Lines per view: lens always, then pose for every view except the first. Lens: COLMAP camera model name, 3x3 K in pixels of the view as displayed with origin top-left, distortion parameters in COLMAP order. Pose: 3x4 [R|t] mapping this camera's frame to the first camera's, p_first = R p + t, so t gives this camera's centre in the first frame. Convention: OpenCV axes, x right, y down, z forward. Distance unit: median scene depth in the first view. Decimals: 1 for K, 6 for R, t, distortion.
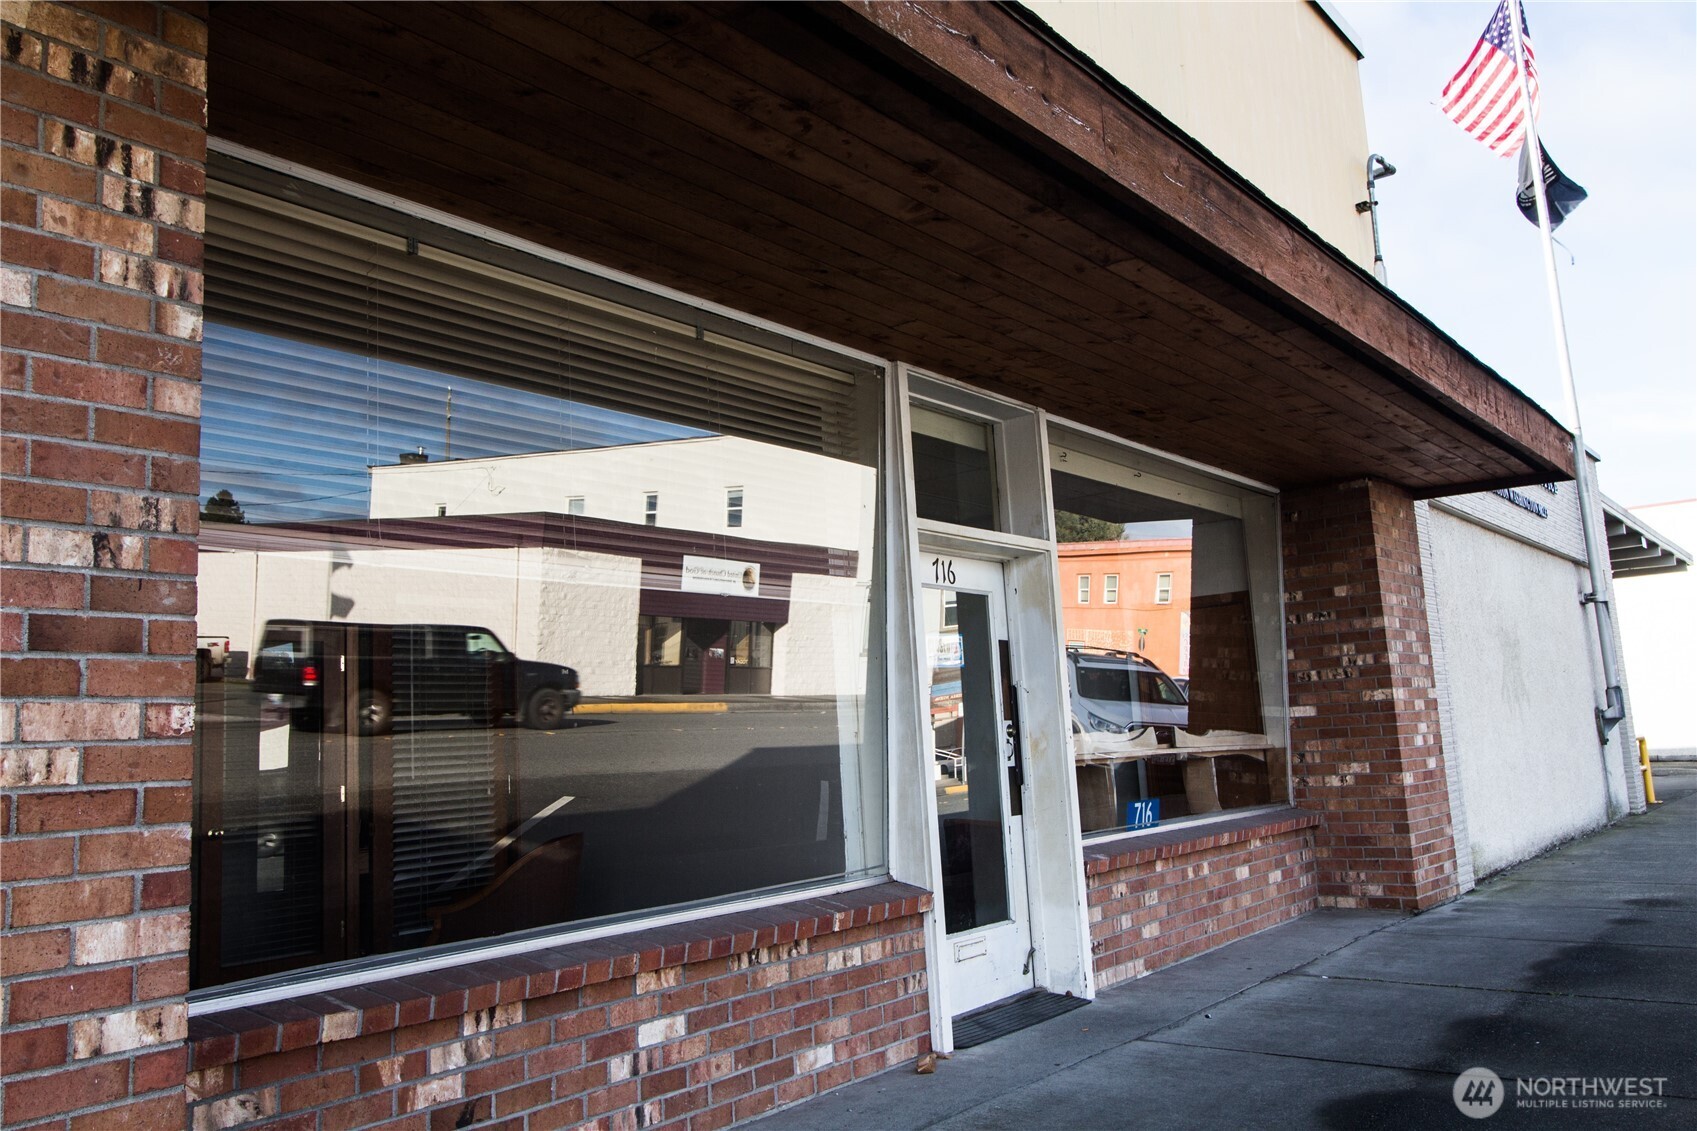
lens RADIAL K [[1346.6, 0, 847.9], [0, 1346.6, 562.8], [0, 0, 1]] dist [0.001298, 0.000647]
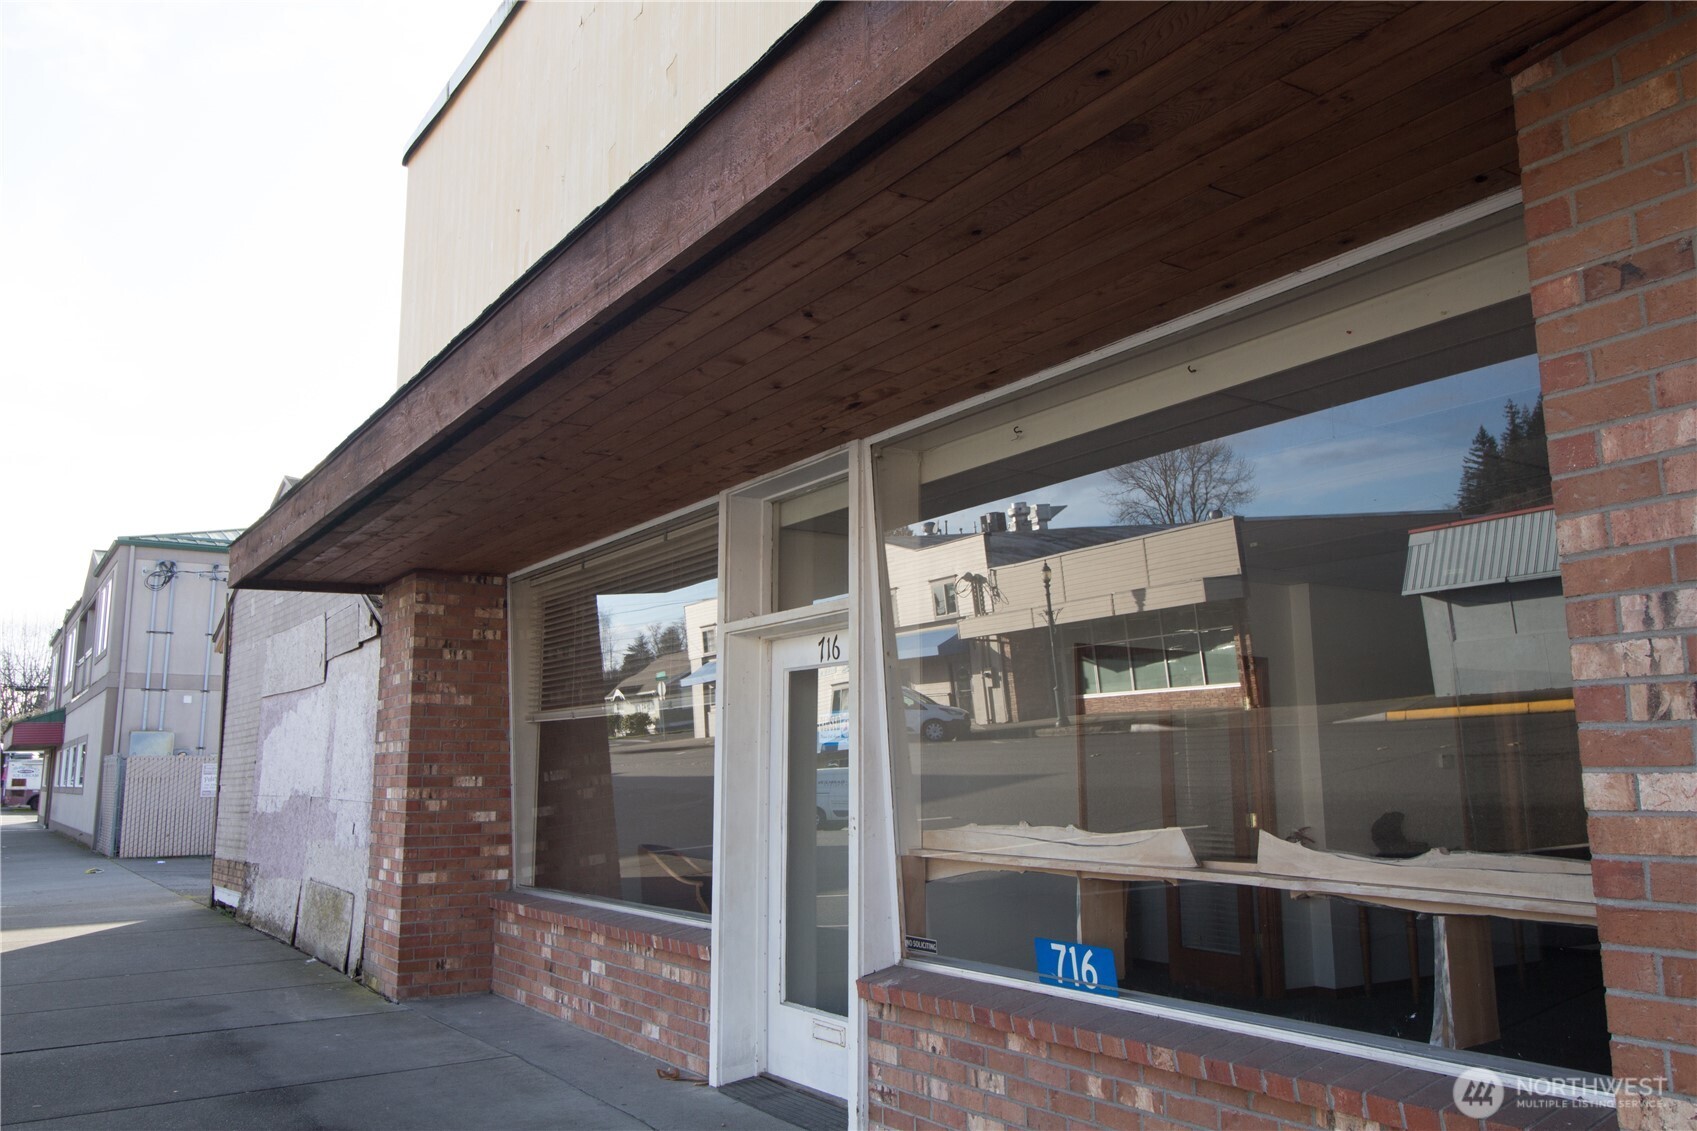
lens RADIAL K [[1346.6, 0, 848.4], [0, 1346.6, 561.8], [0, 0, 1]] dist [0.001298, 0.000647]
pose [[-0.323595, -0.092166, -0.941696, 1.020189], [0.156197, 0.976387, -0.149235, 0.095462], [0.933214, -0.195382, -0.301557, 1.337906]]
